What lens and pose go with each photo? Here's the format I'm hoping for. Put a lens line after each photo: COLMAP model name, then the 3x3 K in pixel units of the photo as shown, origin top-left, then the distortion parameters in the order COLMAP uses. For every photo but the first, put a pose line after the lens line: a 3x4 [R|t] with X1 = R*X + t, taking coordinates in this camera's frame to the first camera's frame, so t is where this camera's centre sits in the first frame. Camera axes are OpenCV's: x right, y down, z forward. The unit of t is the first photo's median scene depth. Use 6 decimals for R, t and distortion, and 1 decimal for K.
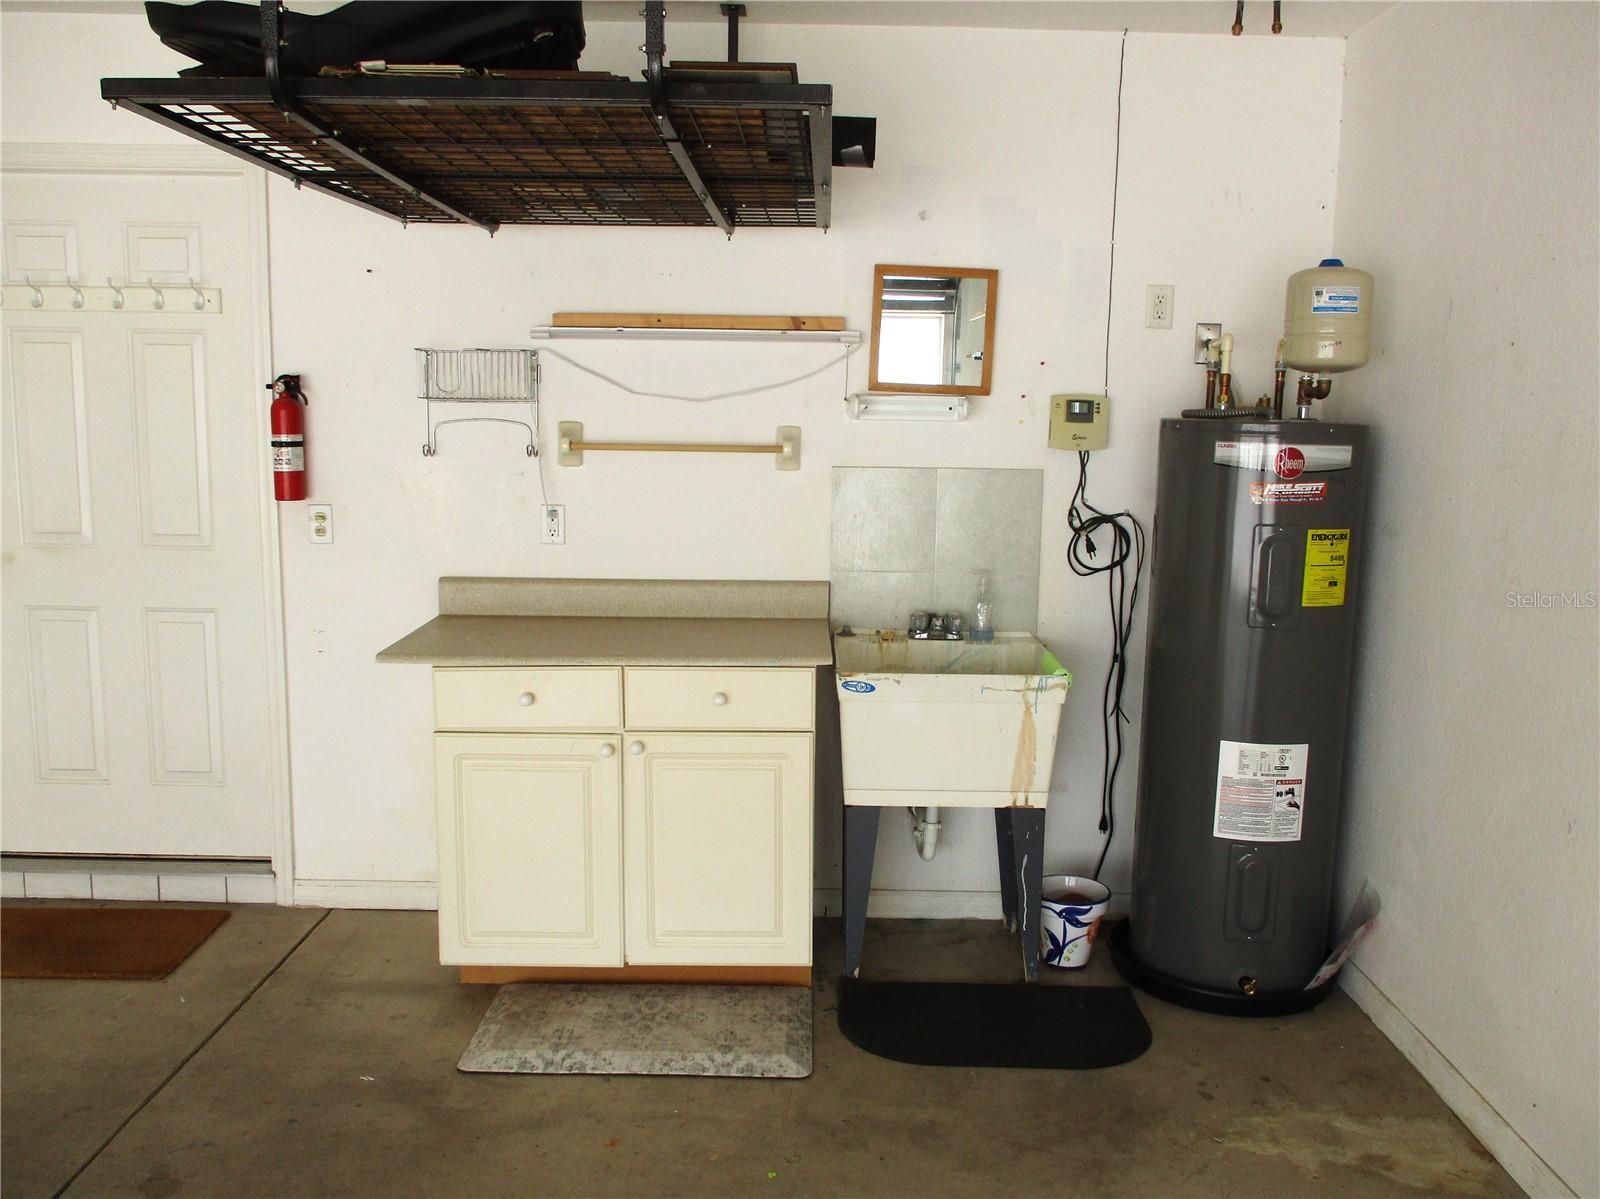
lens RADIAL K [[1353.9, 0, 809.1], [0, 1353.9, 605.2], [0, 0, 1]] dist [-0.028517, 0.003815]
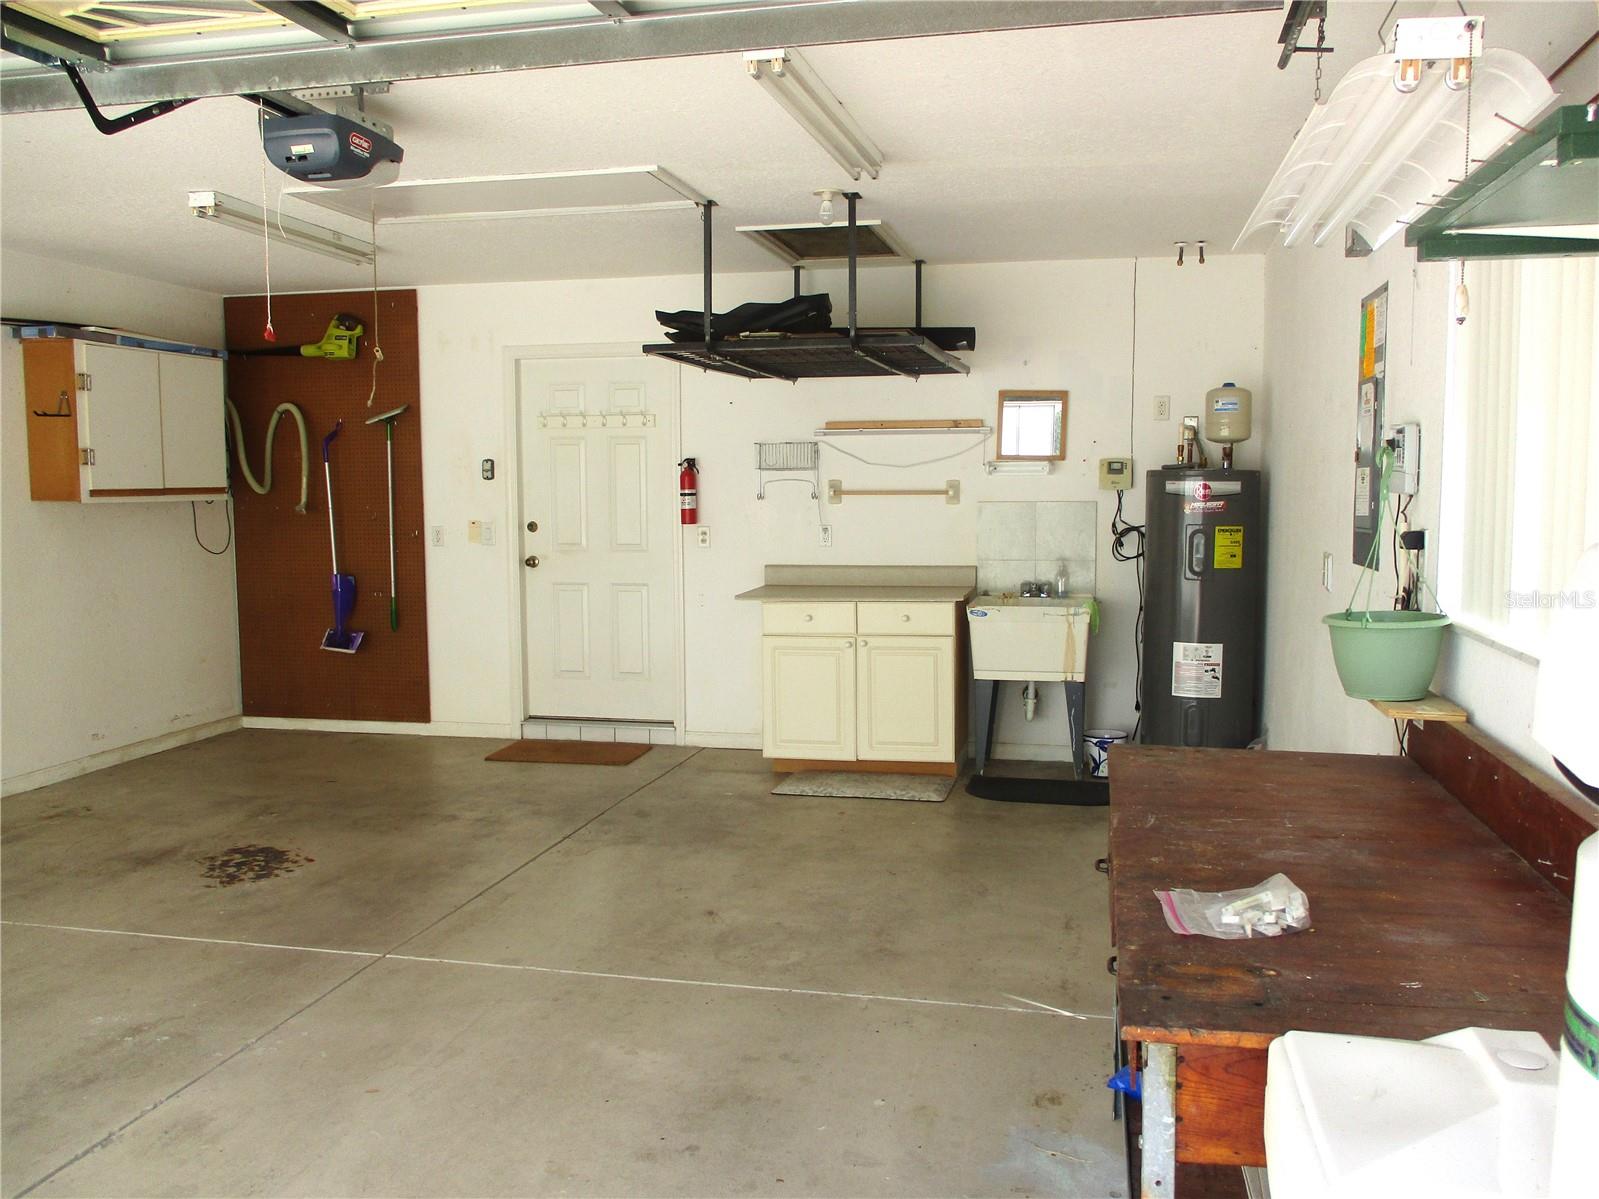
lens RADIAL K [[1353.0, 0, 808.6], [0, 1353.0, 605.2], [0, 0, 1]] dist [-0.028517, 0.003815]
pose [[0.974634, -0.001590, -0.223800, 0.215319], [-0.010958, 0.998436, -0.054816, 0.146034], [0.223537, 0.055878, 0.973092, -0.850536]]
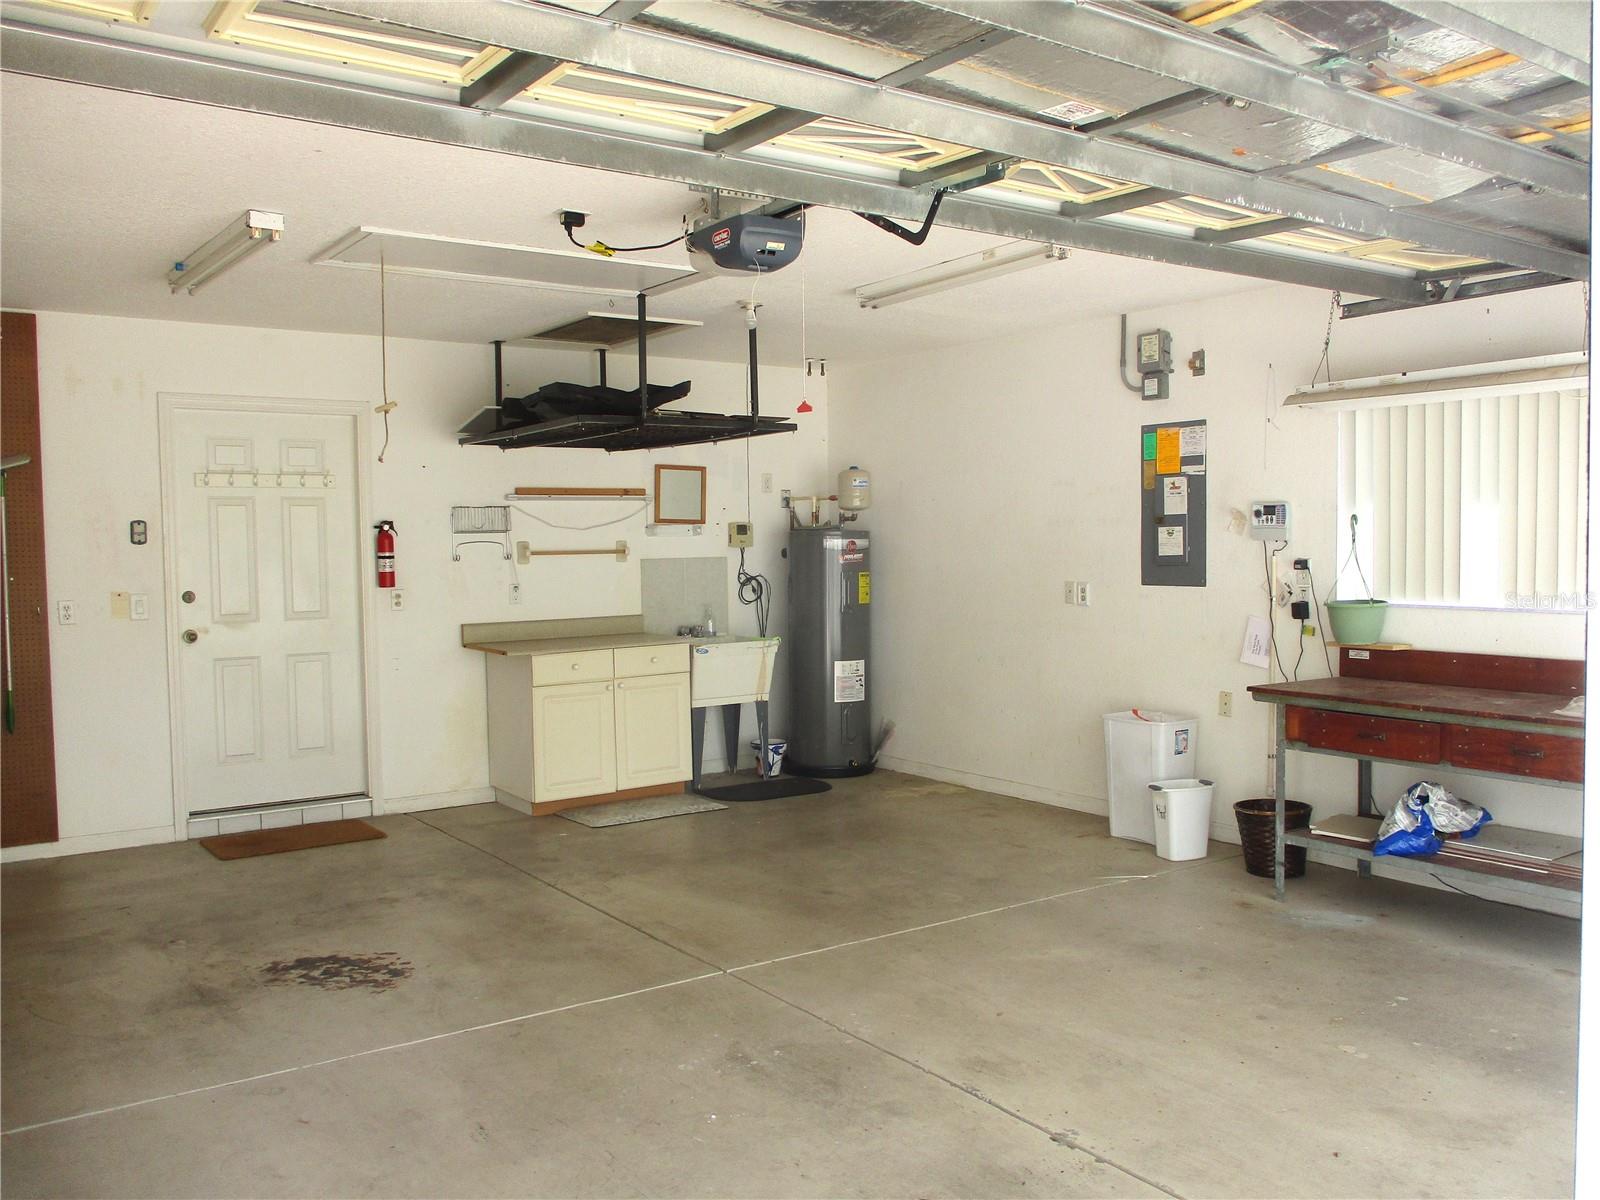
lens RADIAL K [[1353.9, 0, 809.1], [0, 1353.9, 605.7], [0, 0, 1]] dist [-0.028517, 0.003815]
pose [[0.816180, -0.056835, 0.574996, -1.045717], [0.111784, 0.991881, -0.060631, 0.133291], [-0.566881, 0.113761, 0.815907, -0.902235]]
